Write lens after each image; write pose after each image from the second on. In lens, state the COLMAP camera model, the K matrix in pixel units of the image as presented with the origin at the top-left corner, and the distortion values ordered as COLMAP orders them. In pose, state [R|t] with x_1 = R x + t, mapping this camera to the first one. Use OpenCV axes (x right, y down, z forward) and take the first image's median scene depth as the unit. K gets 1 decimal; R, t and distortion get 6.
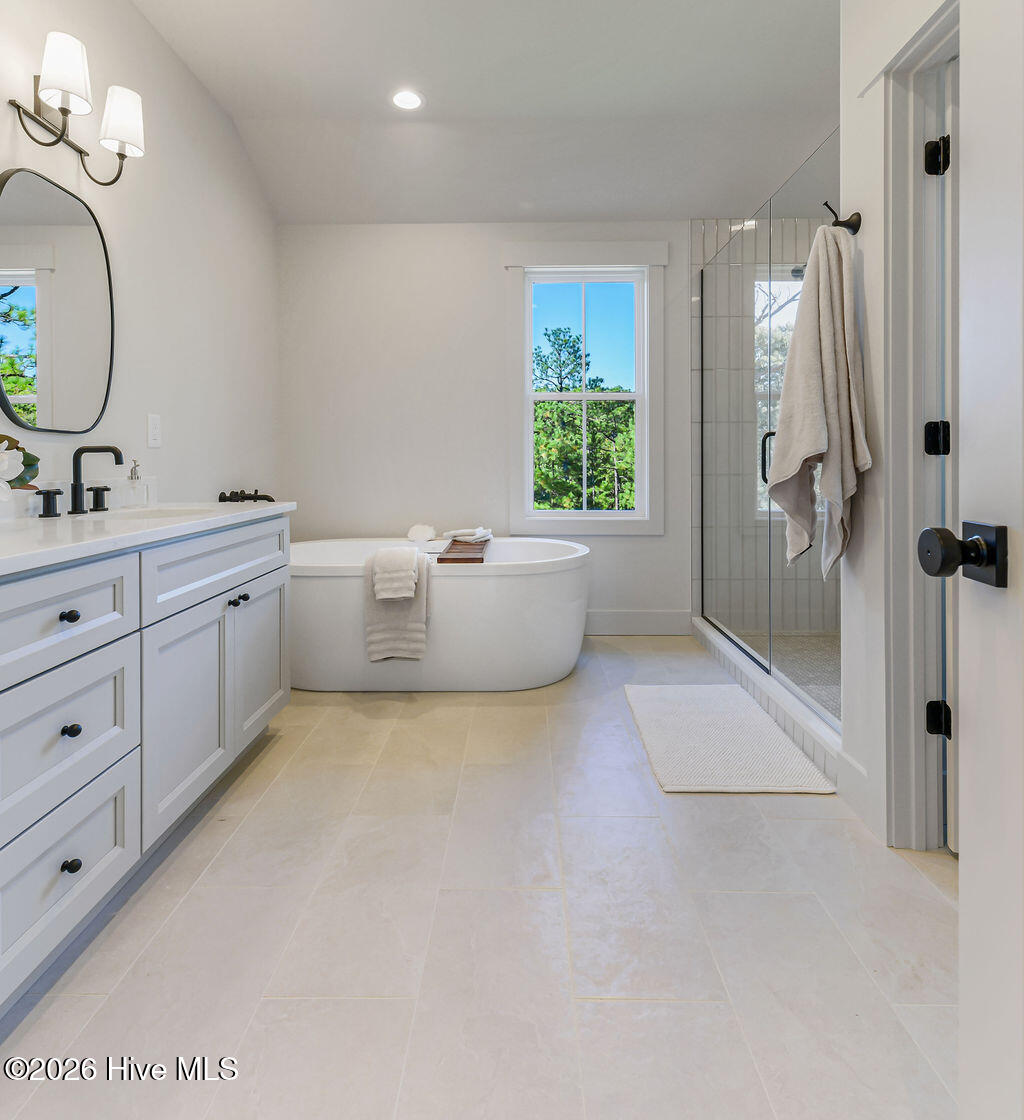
lens RADIAL K [[621.5, 0, 510.6], [0, 621.5, 465.1], [0, 0, 1]] dist [-0.000151, -0.000449]
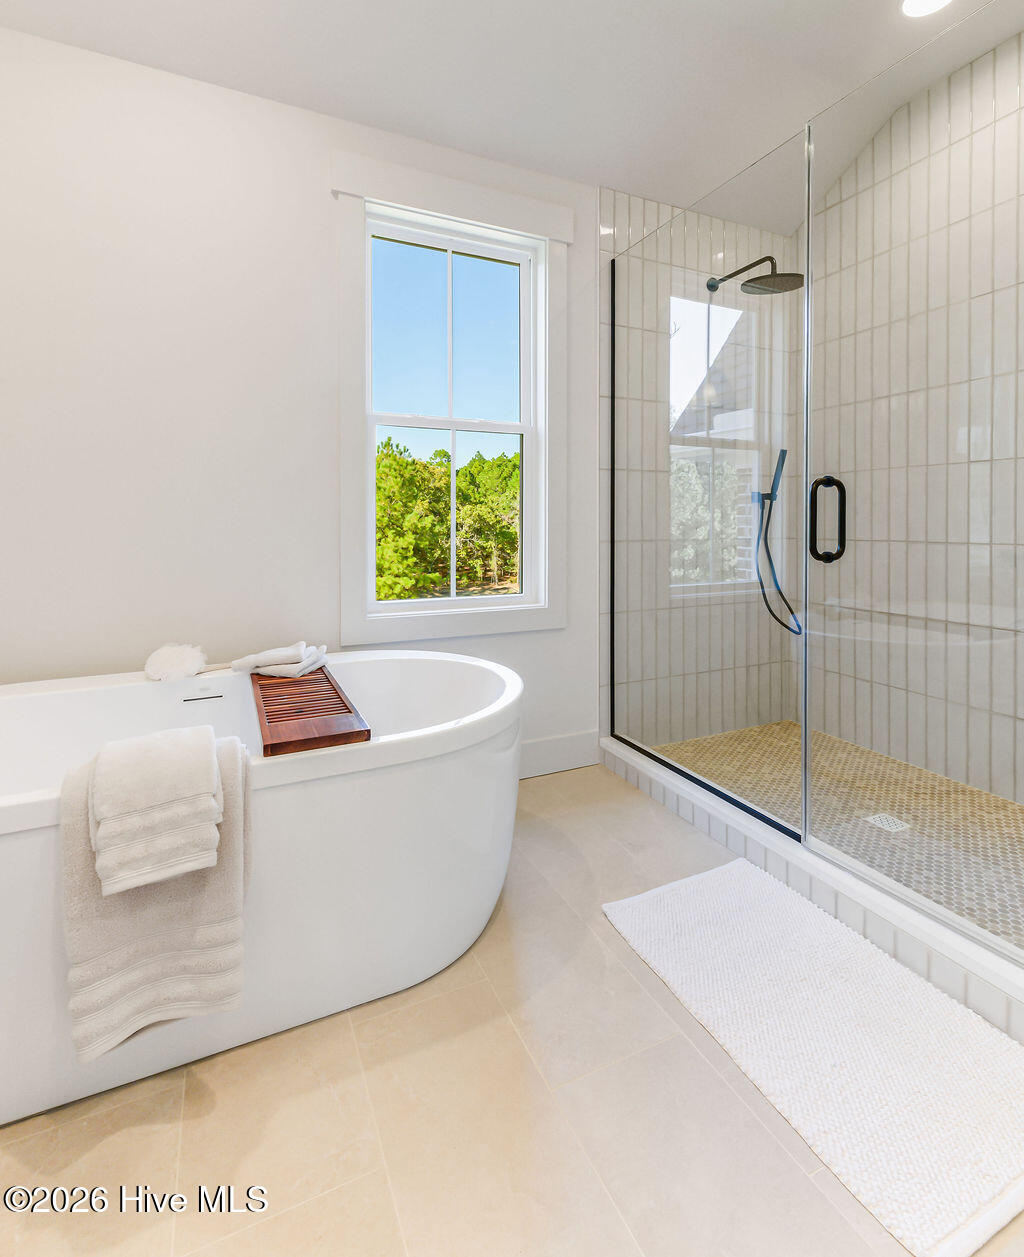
lens RADIAL K [[613.7, 0, 512.3], [0, 613.7, 522.8], [0, 0, 1]] dist [0.000918, 0.000615]
pose [[0.898474, 0.000518, 0.439026, -0.148546], [0.001719, 0.999987, -0.004696, -0.003991], [-0.439023, 0.004974, 0.898462, 0.528856]]
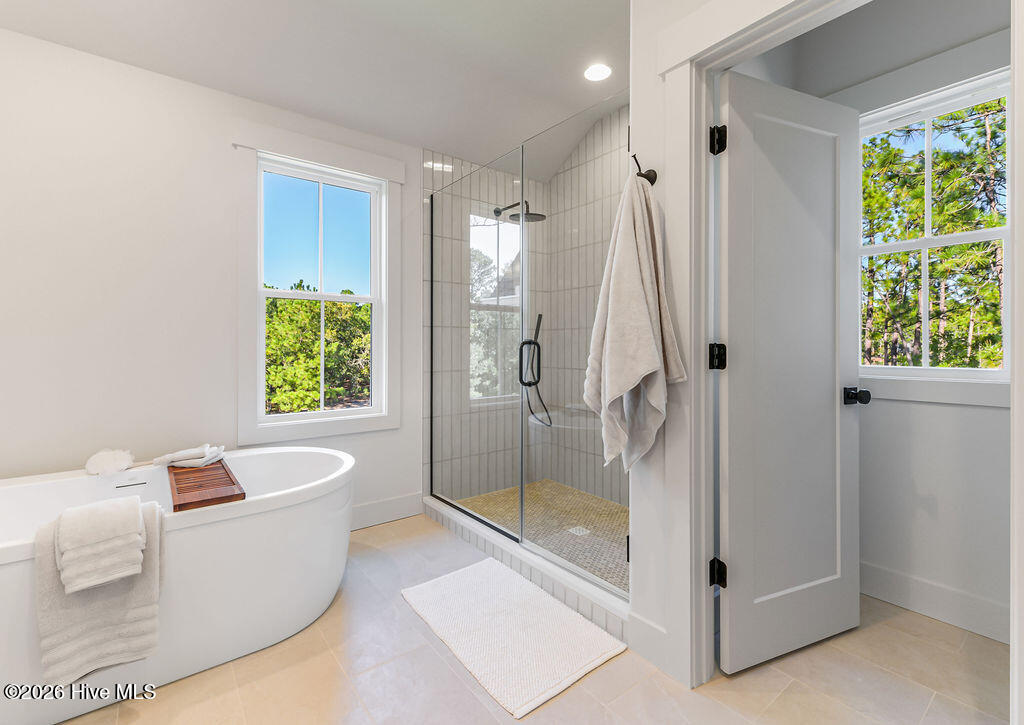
lens RADIAL K [[461.9, 0, 512.5], [0, 461.9, 343.1], [0, 0, 1]] dist [0.003396, -0.001303]
pose [[0.776937, 0.006112, 0.629548, -0.150591], [0.001948, 0.999925, -0.012112, -0.035743], [-0.629575, 0.010637, 0.776867, 0.310860]]
